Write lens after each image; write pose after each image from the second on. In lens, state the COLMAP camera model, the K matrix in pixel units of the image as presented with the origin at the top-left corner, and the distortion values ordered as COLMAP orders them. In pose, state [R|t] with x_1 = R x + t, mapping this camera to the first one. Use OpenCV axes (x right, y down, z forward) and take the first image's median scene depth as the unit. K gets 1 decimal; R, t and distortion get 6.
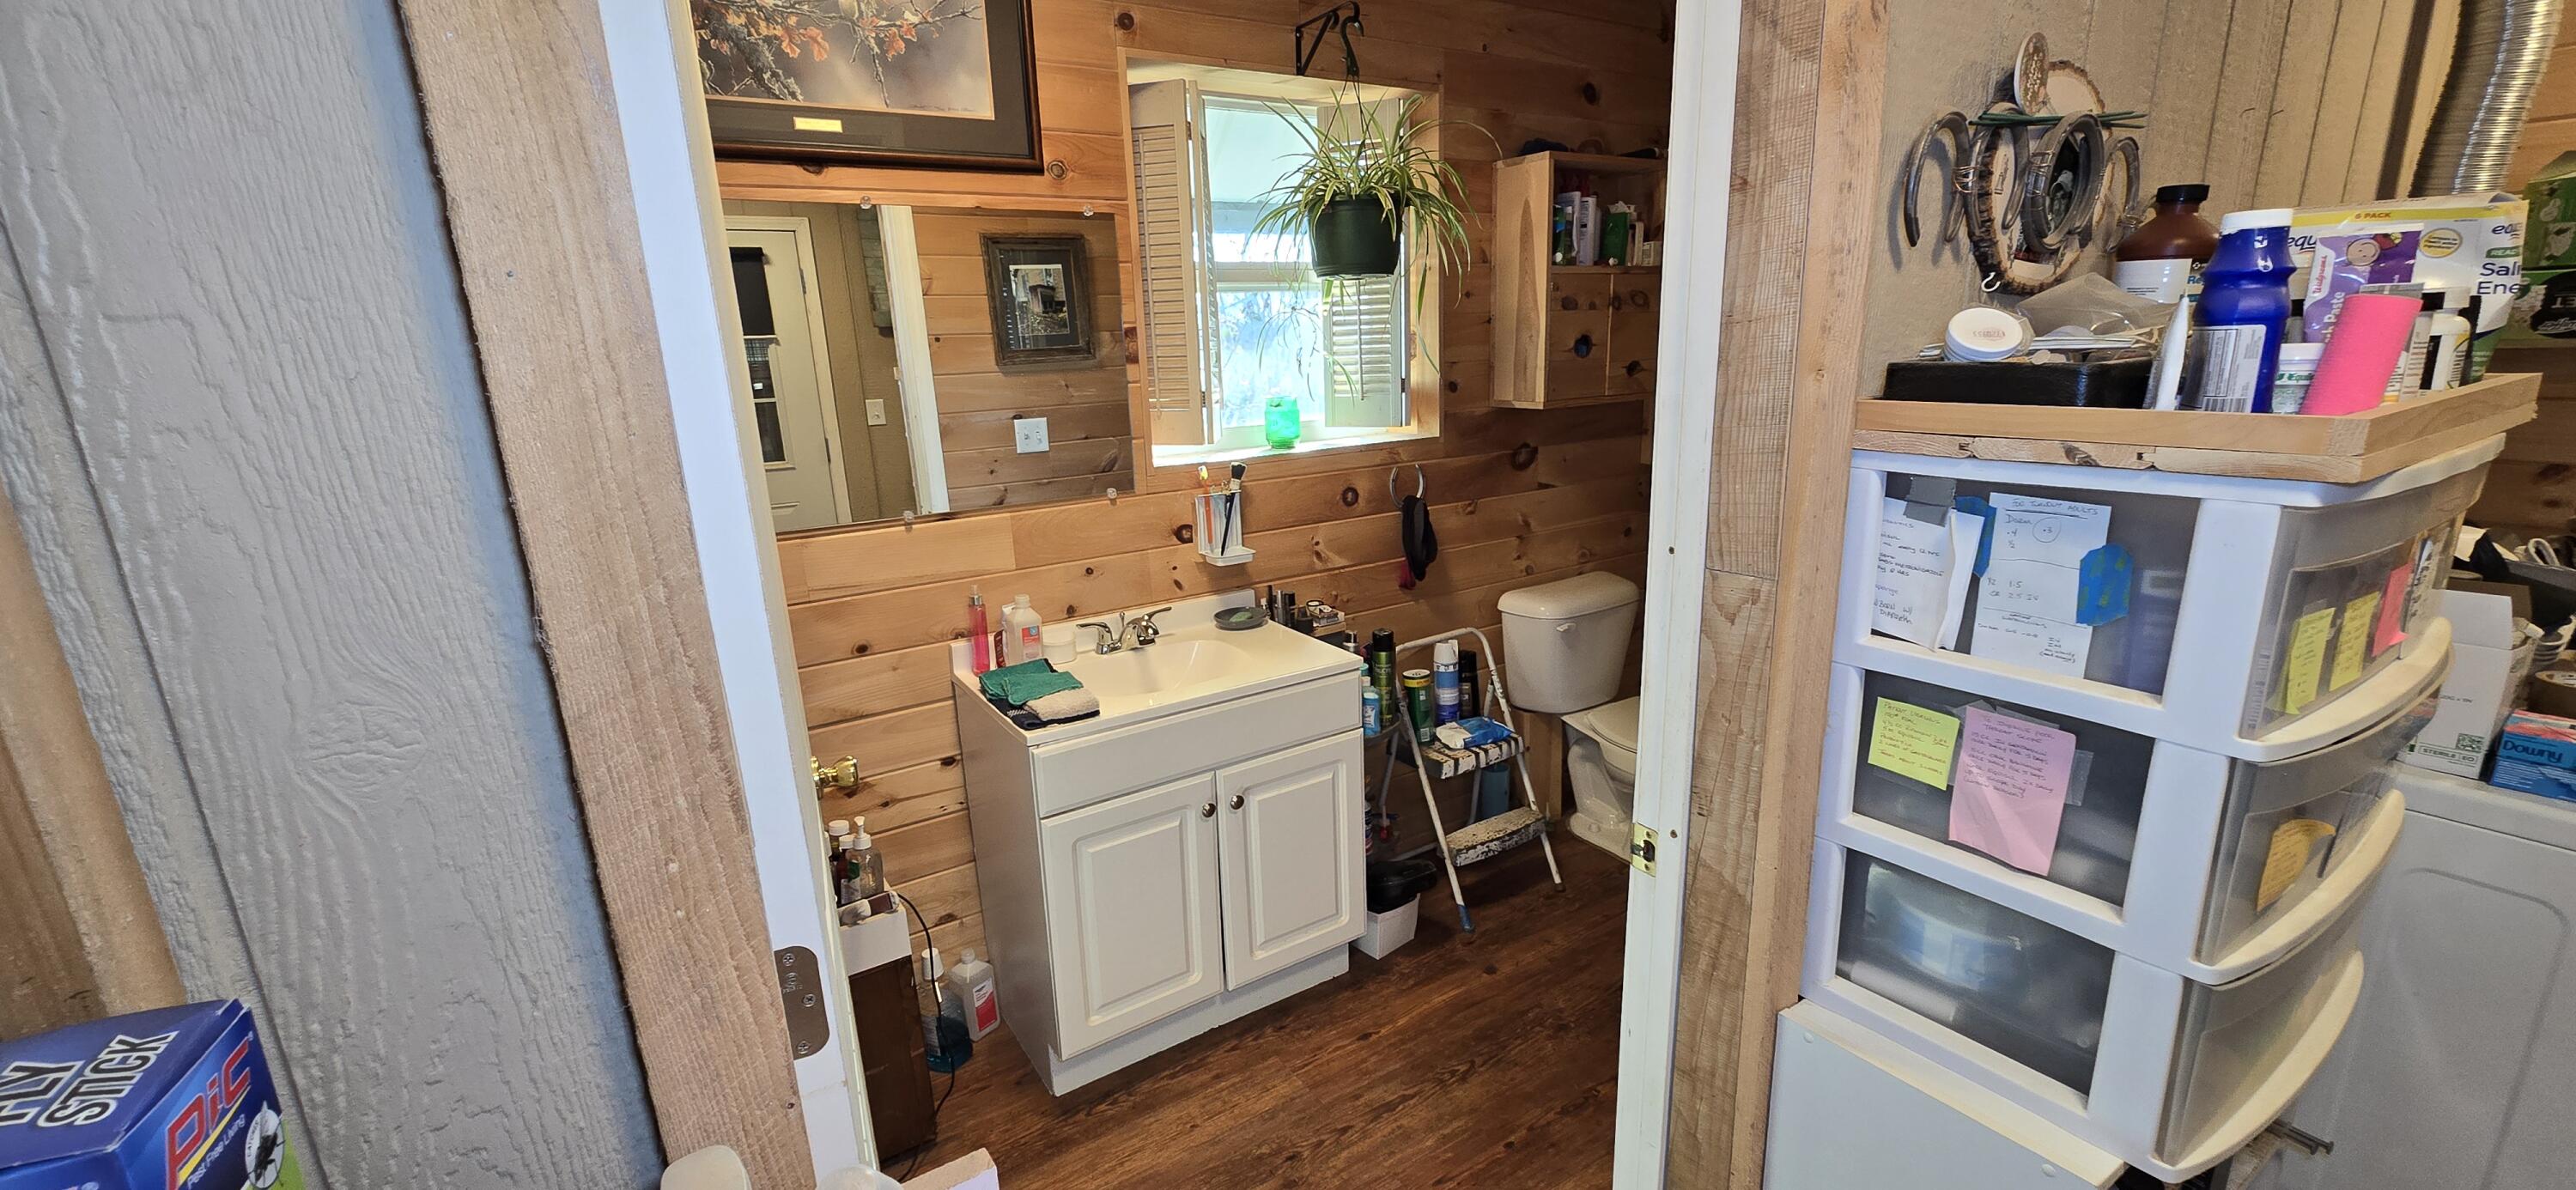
lens RADIAL K [[1050.2, 0, 1276.5], [0, 1050.2, 600.1], [0, 0, 1]] dist [-0.007599, 0.001745]
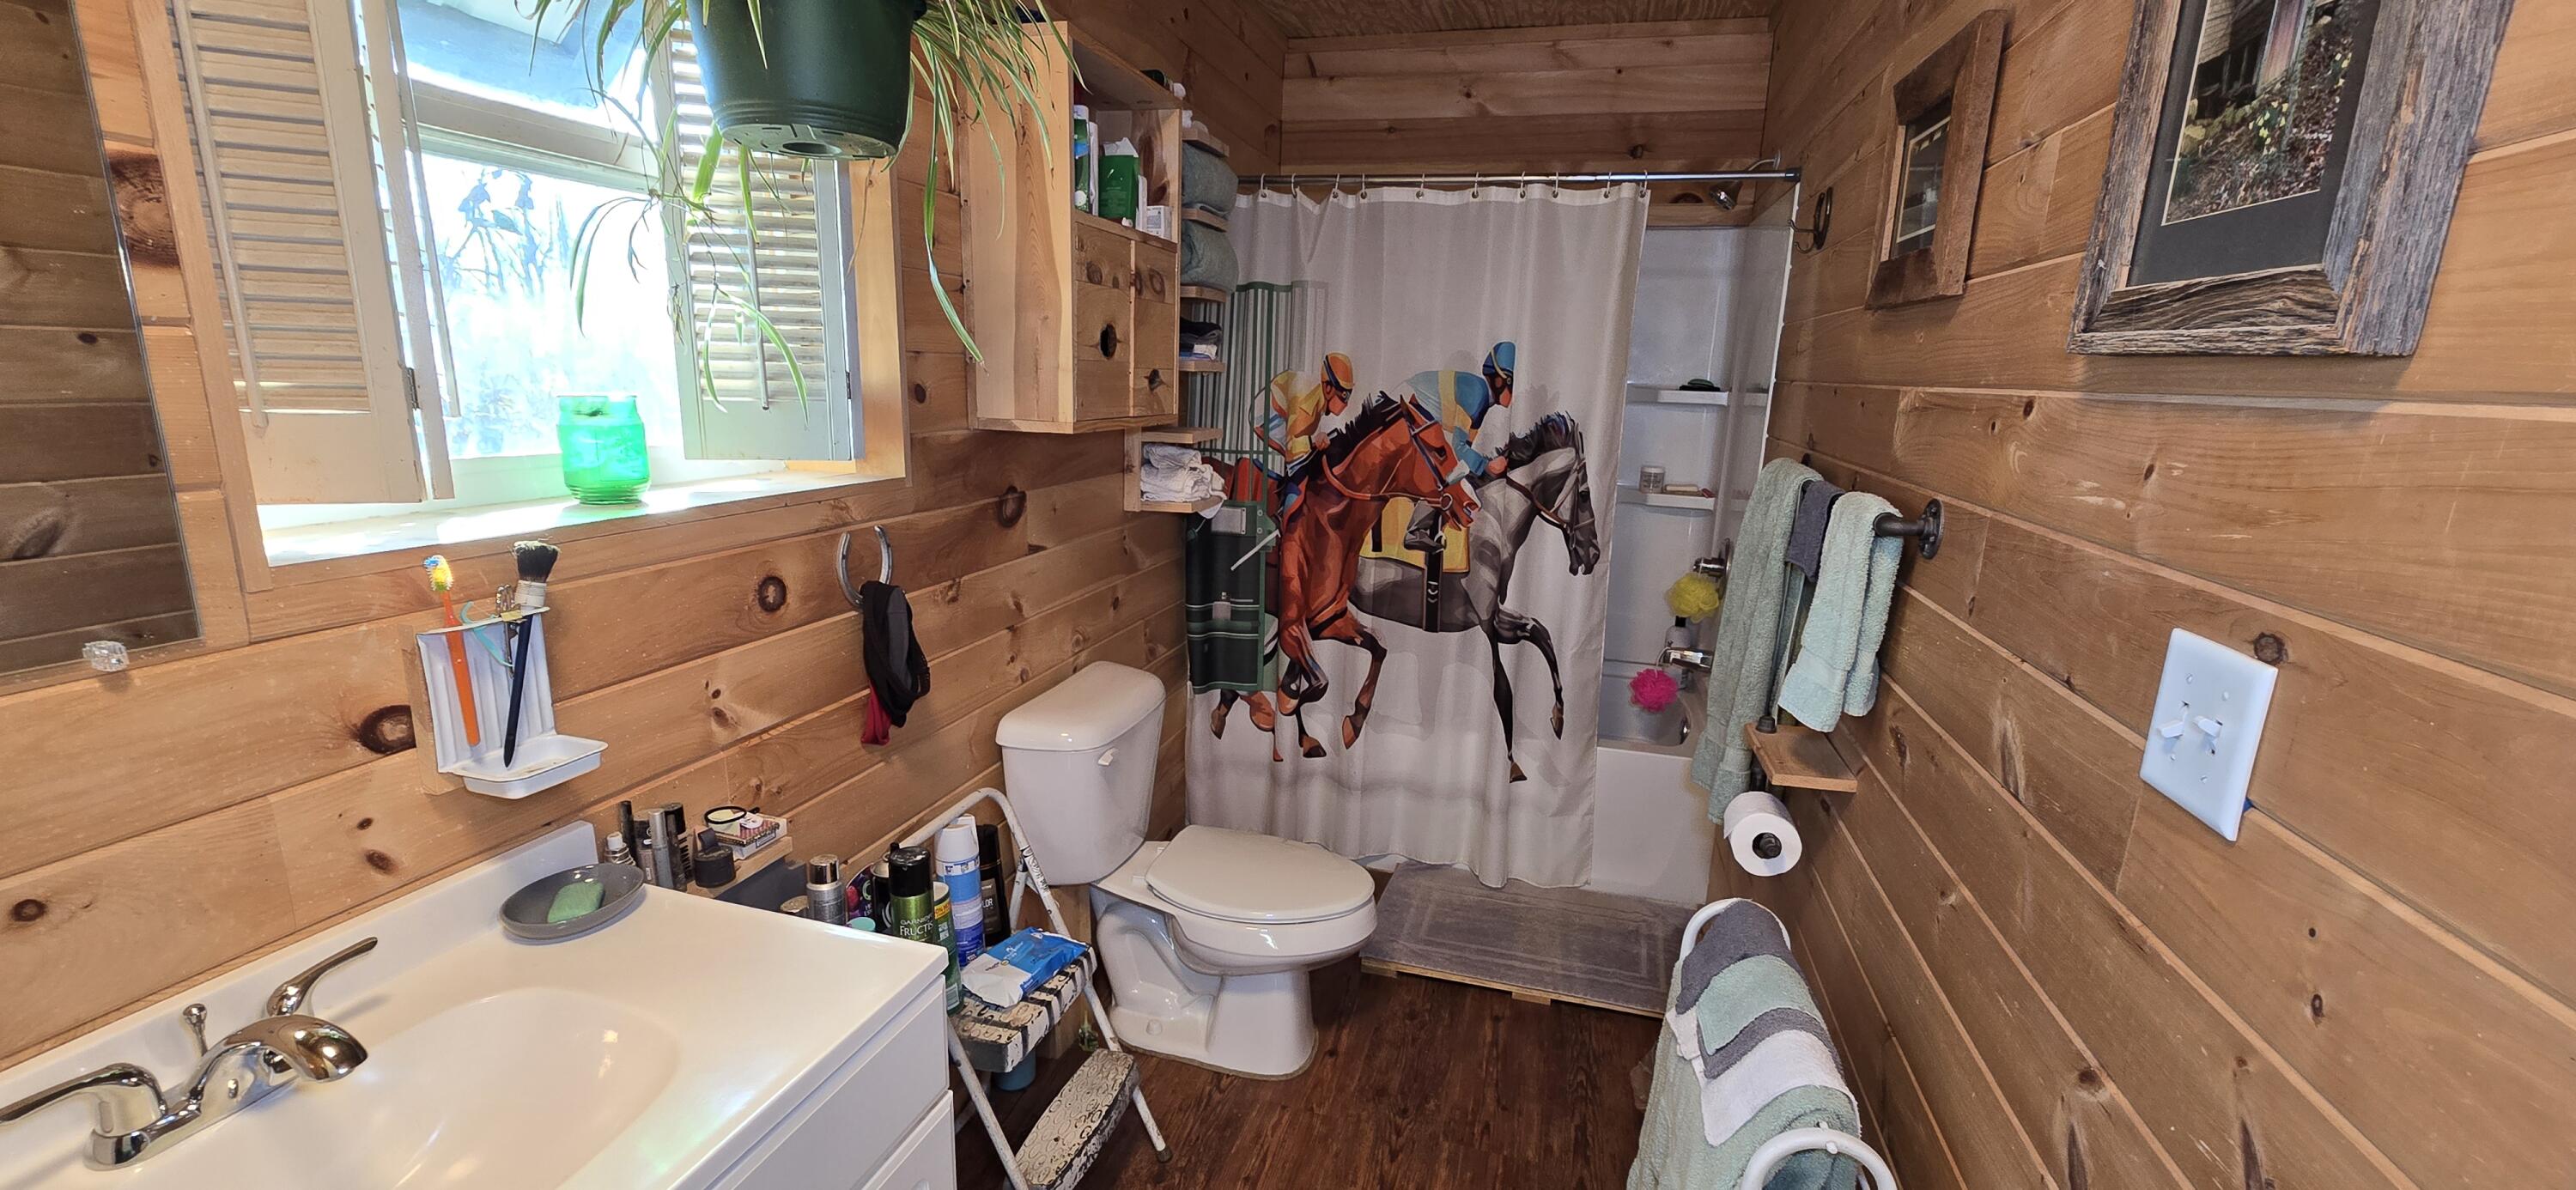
lens RADIAL K [[1050.2, 0, 1281.6], [0, 1050.2, 609.6], [0, 0, 1]] dist [-0.007599, 0.001745]
pose [[0.749645, -0.087981, 0.655967, -0.081732], [0.105477, 0.994339, 0.012824, -0.070987], [-0.653381, 0.059576, 0.754681, 0.447603]]
